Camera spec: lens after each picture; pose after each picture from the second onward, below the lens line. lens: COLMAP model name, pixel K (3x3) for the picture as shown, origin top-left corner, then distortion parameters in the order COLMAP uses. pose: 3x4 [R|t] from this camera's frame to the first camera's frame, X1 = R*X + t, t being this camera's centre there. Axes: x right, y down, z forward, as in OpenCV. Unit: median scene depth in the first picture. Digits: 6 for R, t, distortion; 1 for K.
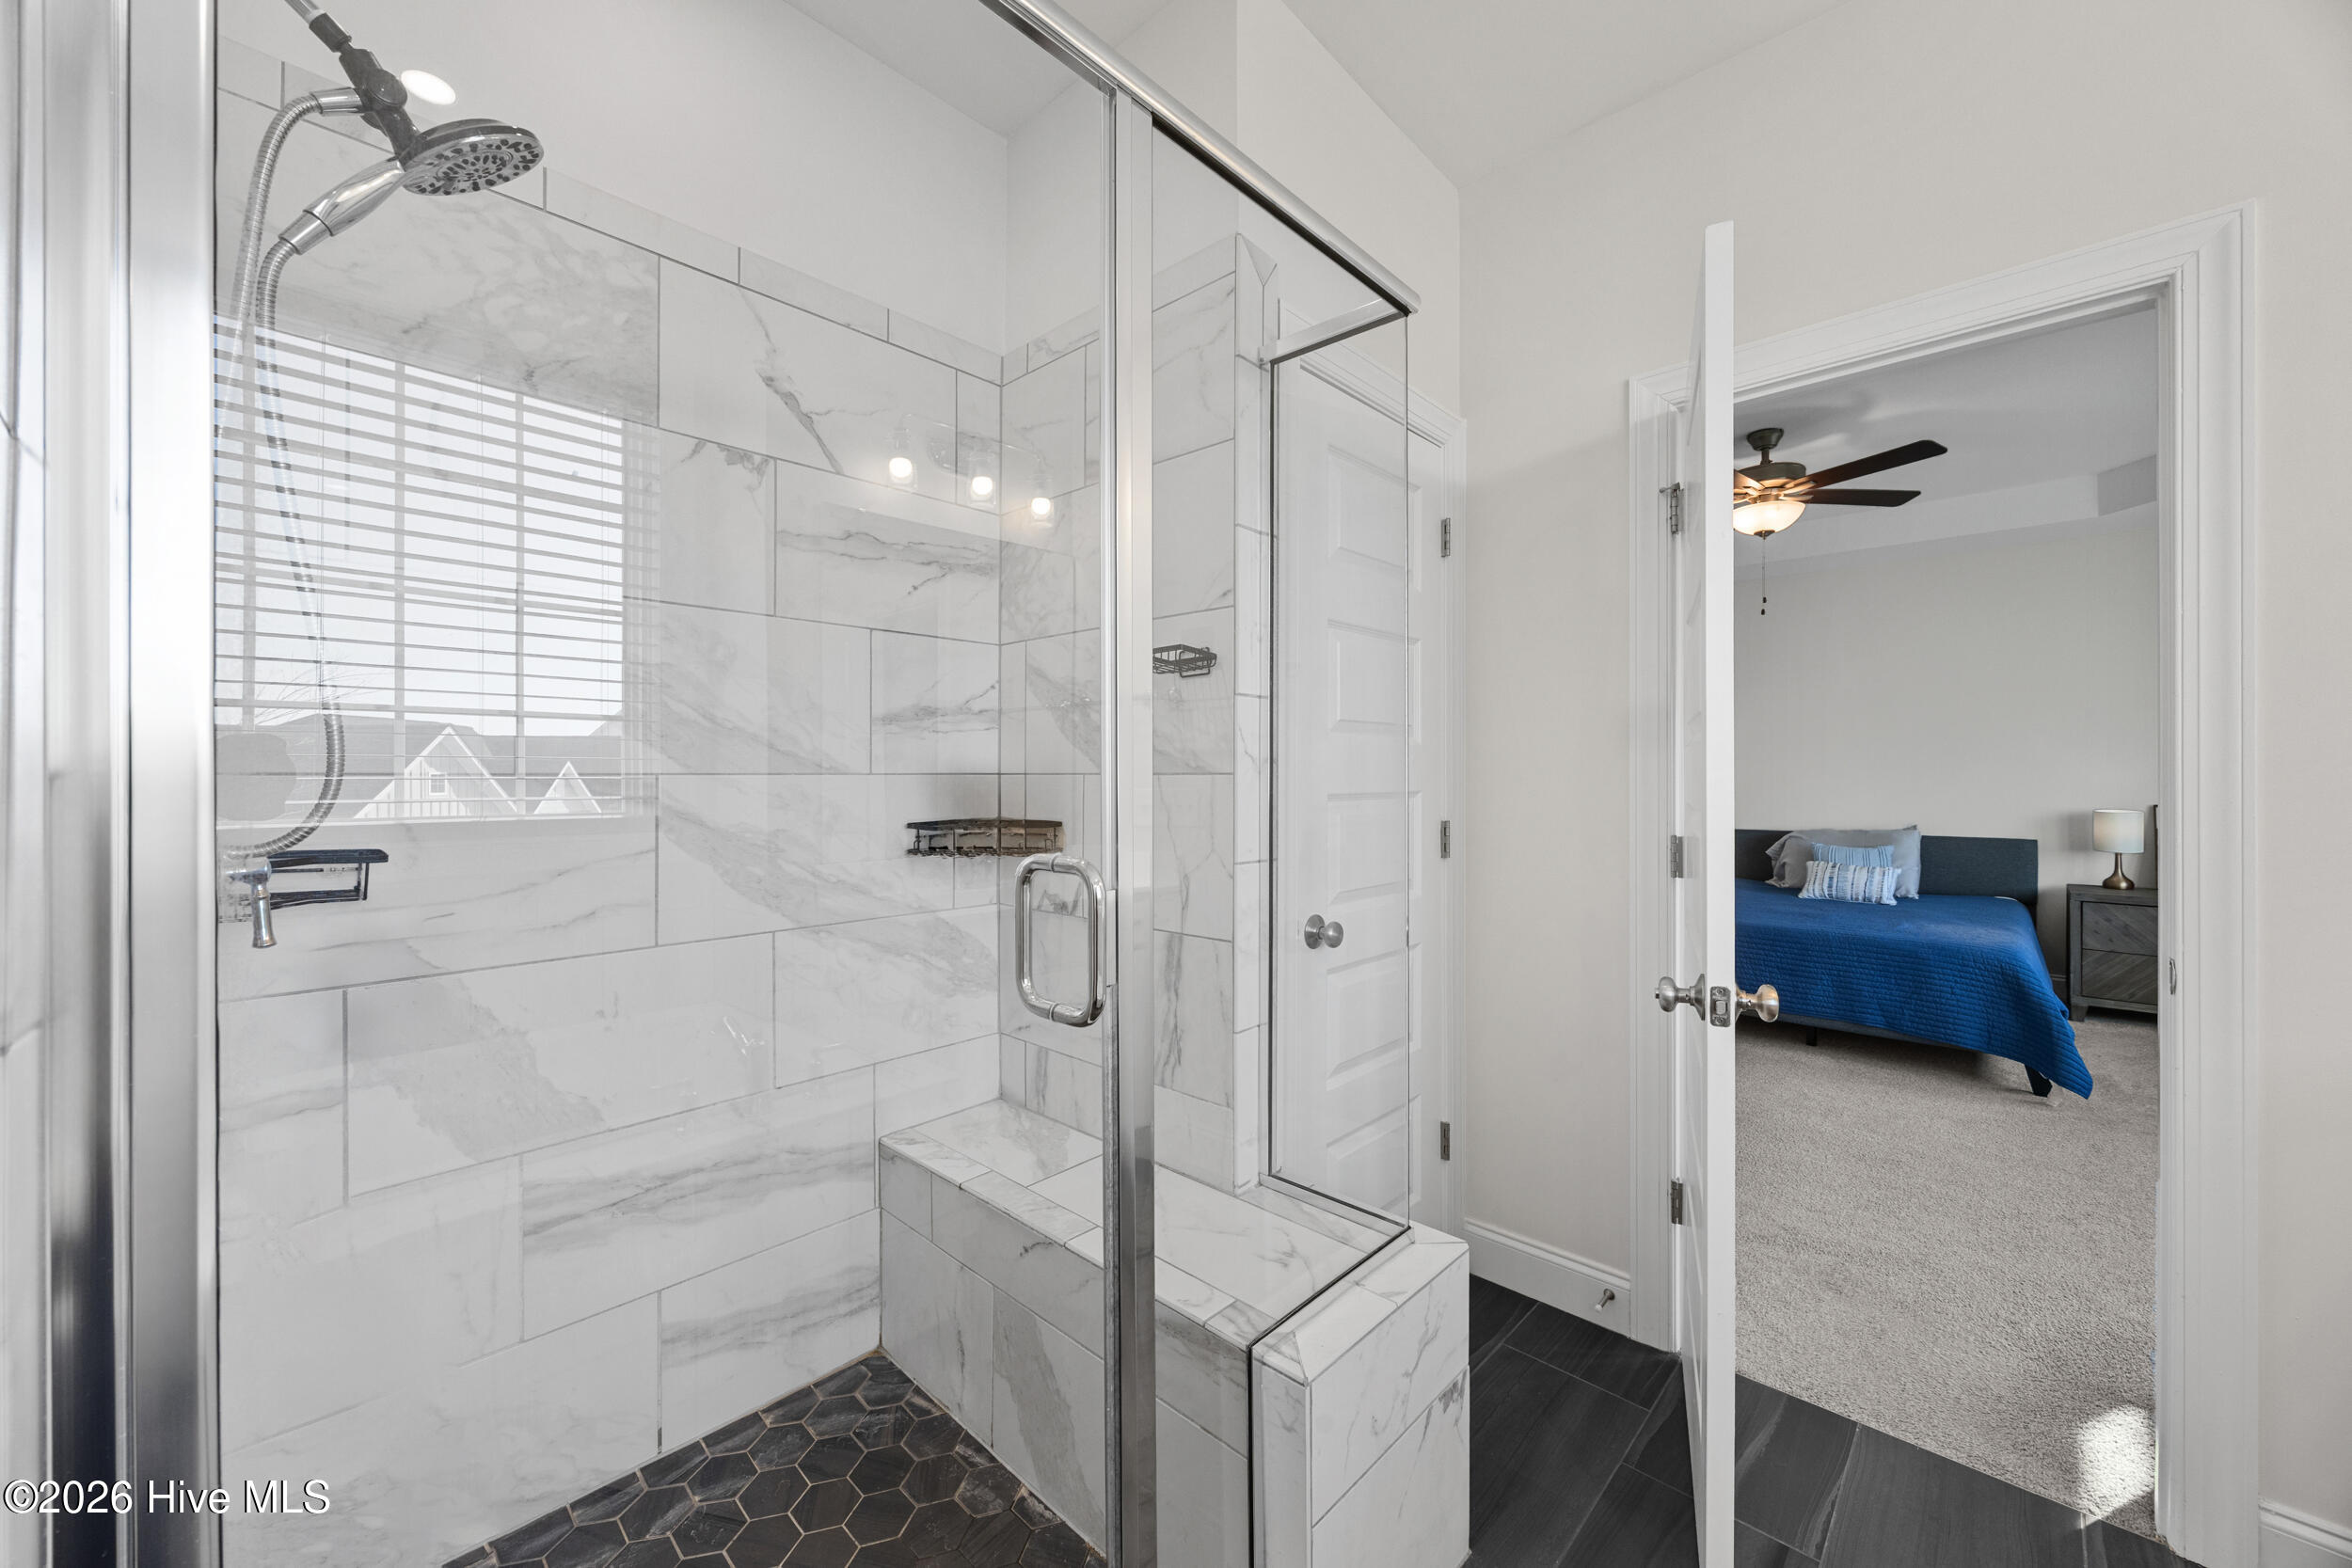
lens RADIAL K [[896.3, 0, 1176.9], [0, 896.3, 775.7], [0, 0, 1]] dist [0.013026, -0.000131]
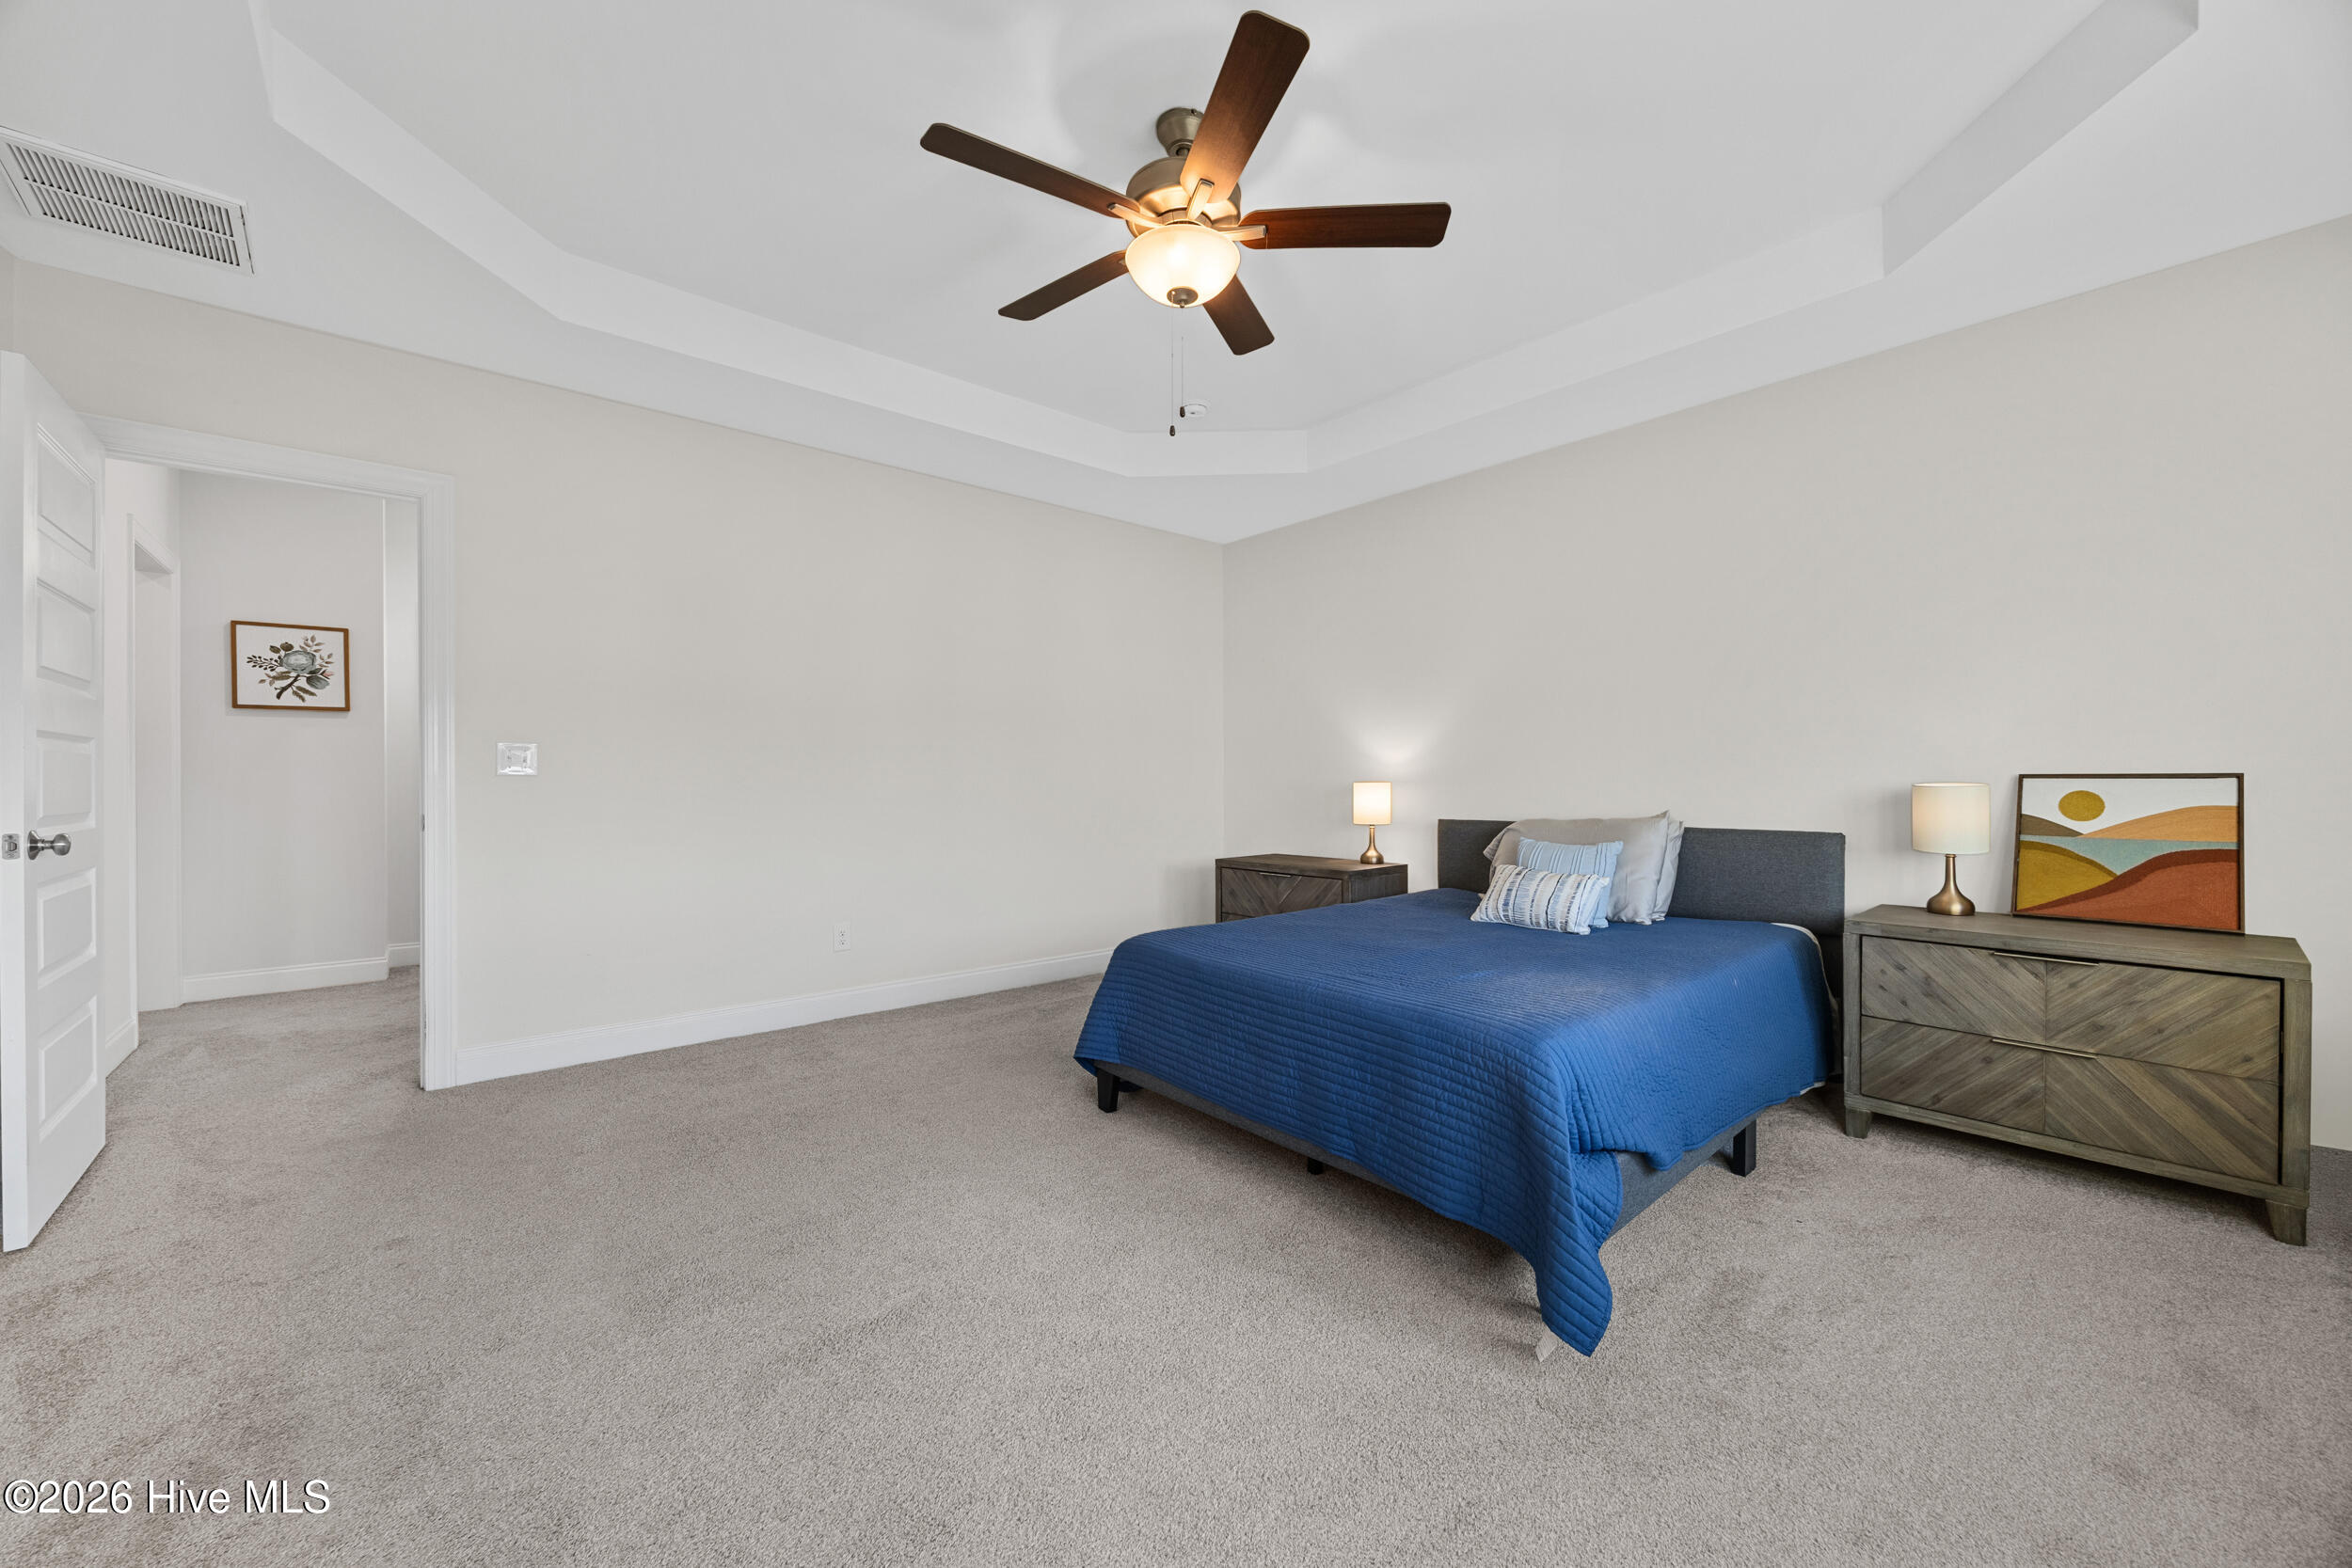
lens RADIAL K [[896.3, 0, 1175.1], [0, 896.3, 783.2], [0, 0, 1]] dist [0.013026, -0.000131]
pose [[0.995115, -0.001163, -0.098718, 0.568938], [0.001564, 0.999991, 0.003984, 0.033770], [0.098713, -0.004119, 0.995107, 0.344552]]
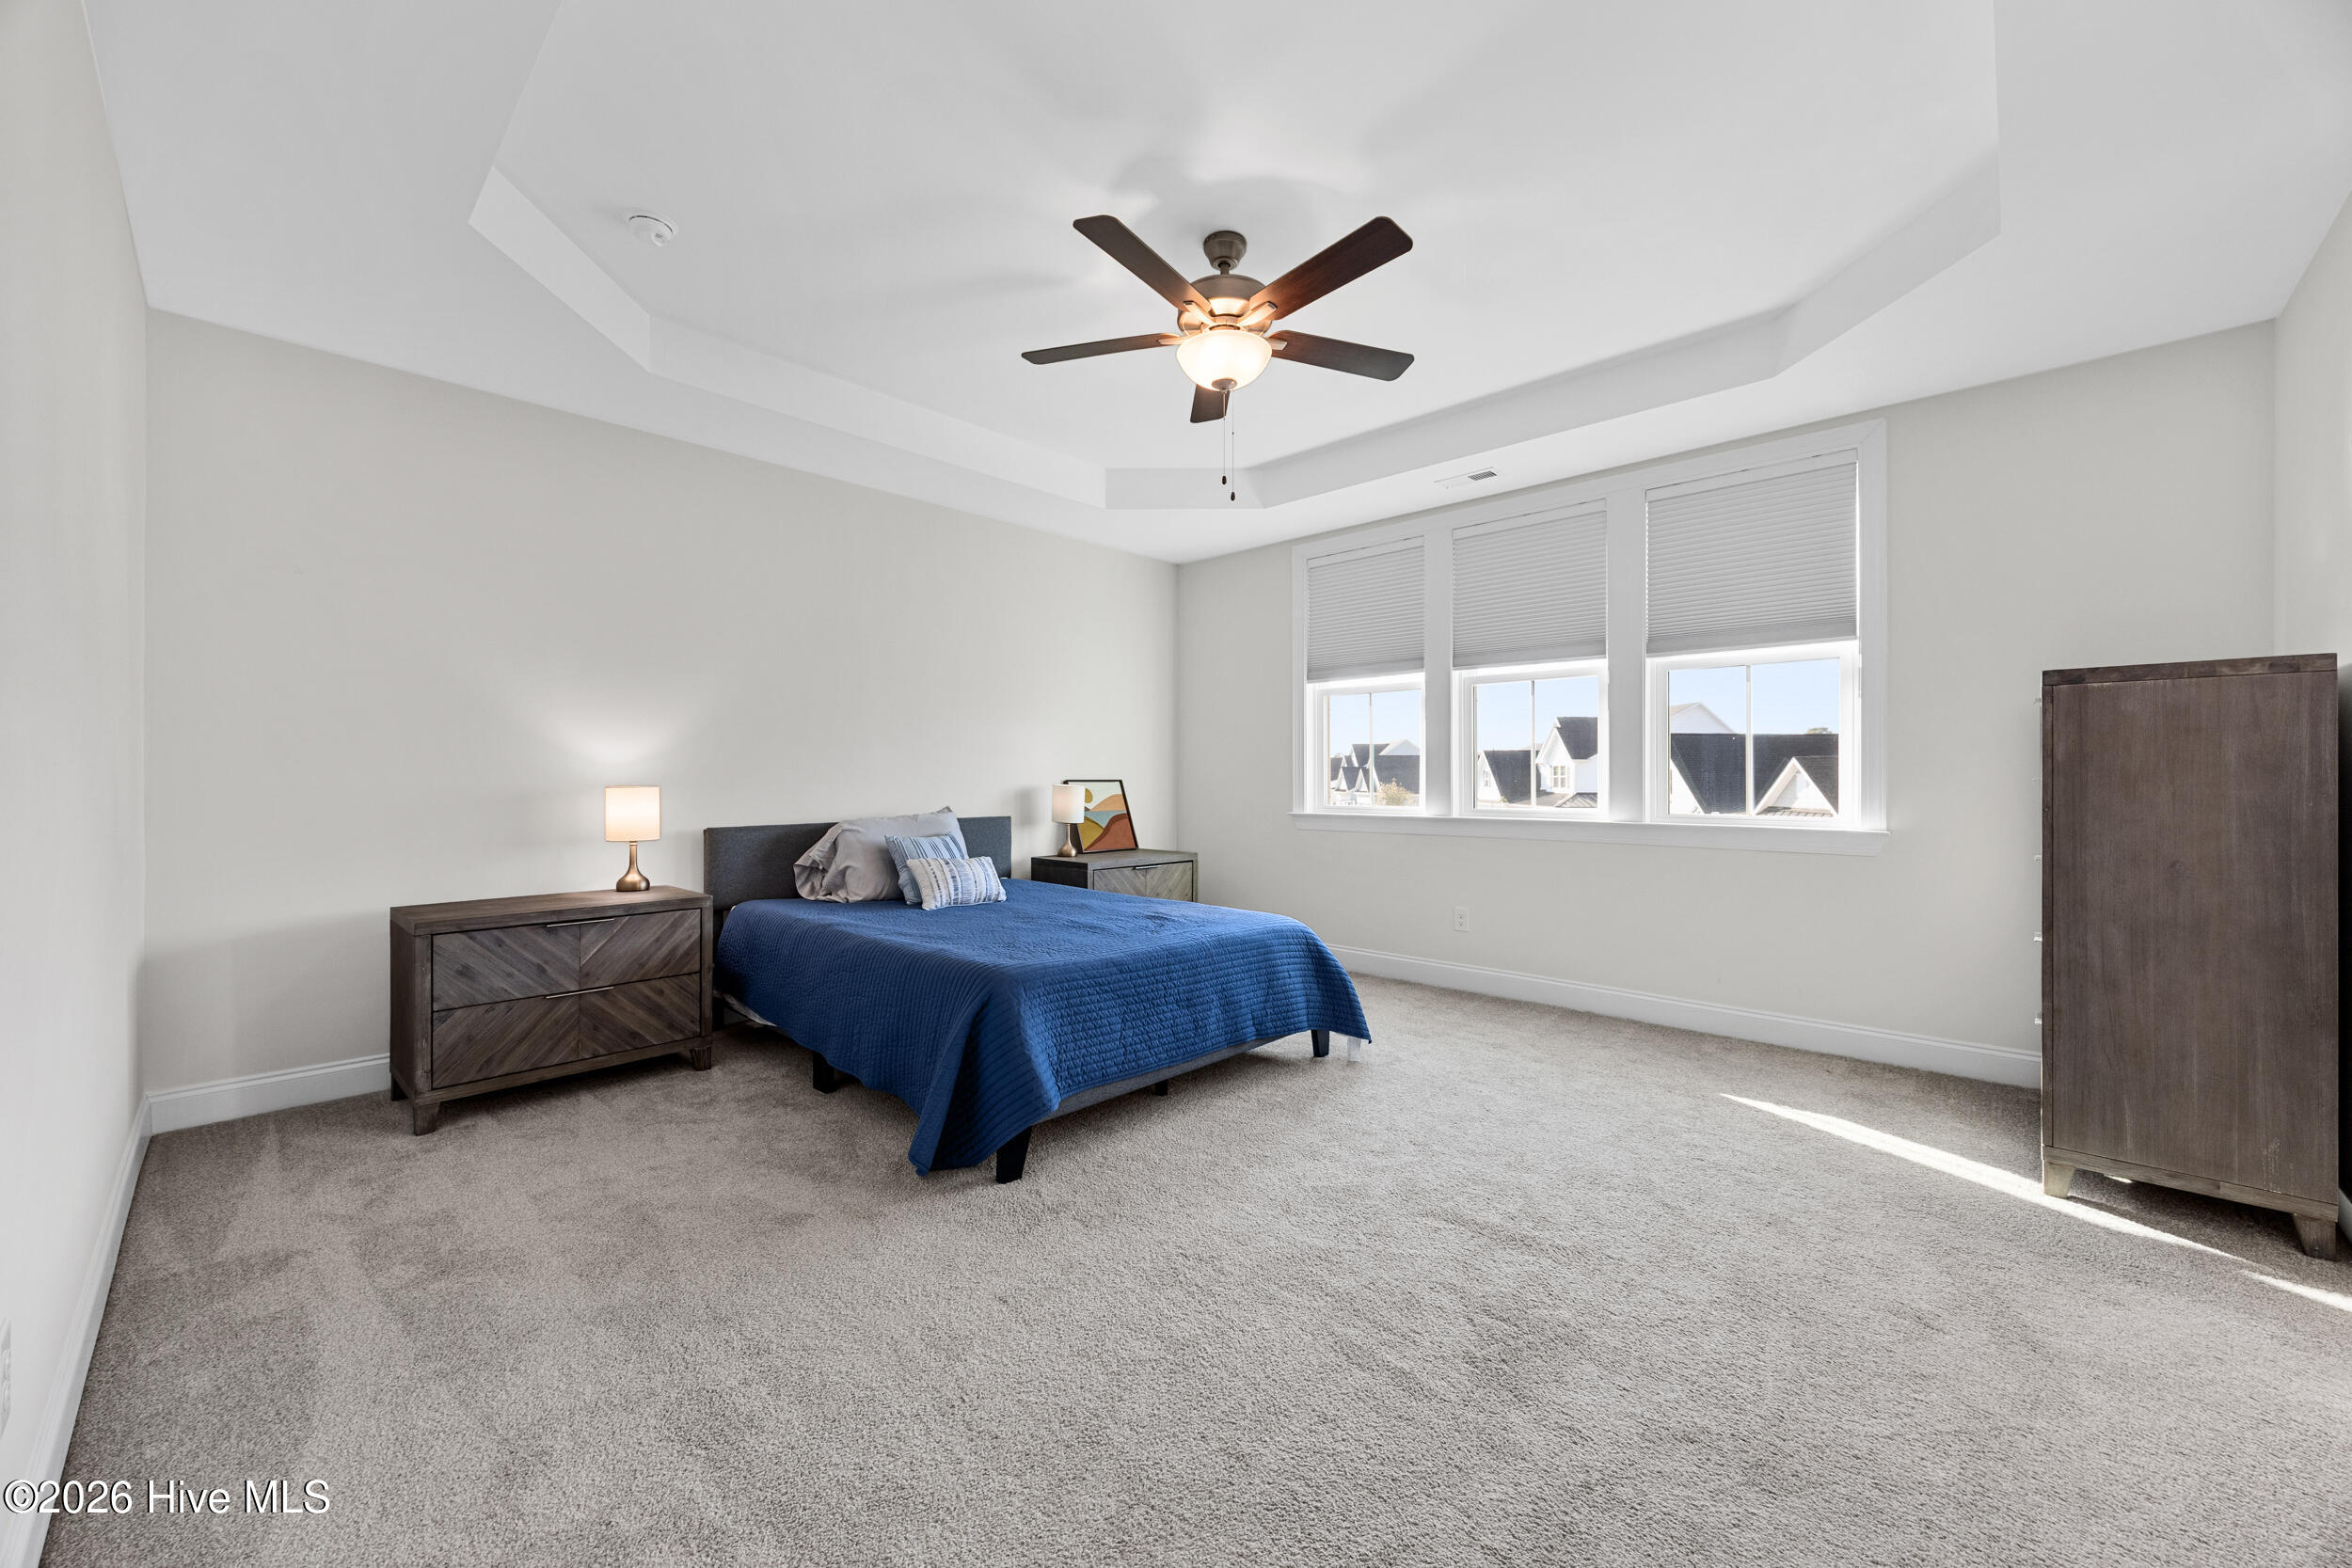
lens RADIAL K [[896.3, 0, 1161.5], [0, 896.3, 786.6], [0, 0, 1]] dist [0.013026, -0.000131]
pose [[0.005289, -0.009493, 0.999941, -0.044858], [-0.003701, 0.999948, 0.009513, 0.027966], [-0.999979, -0.003751, 0.005254, 0.852340]]
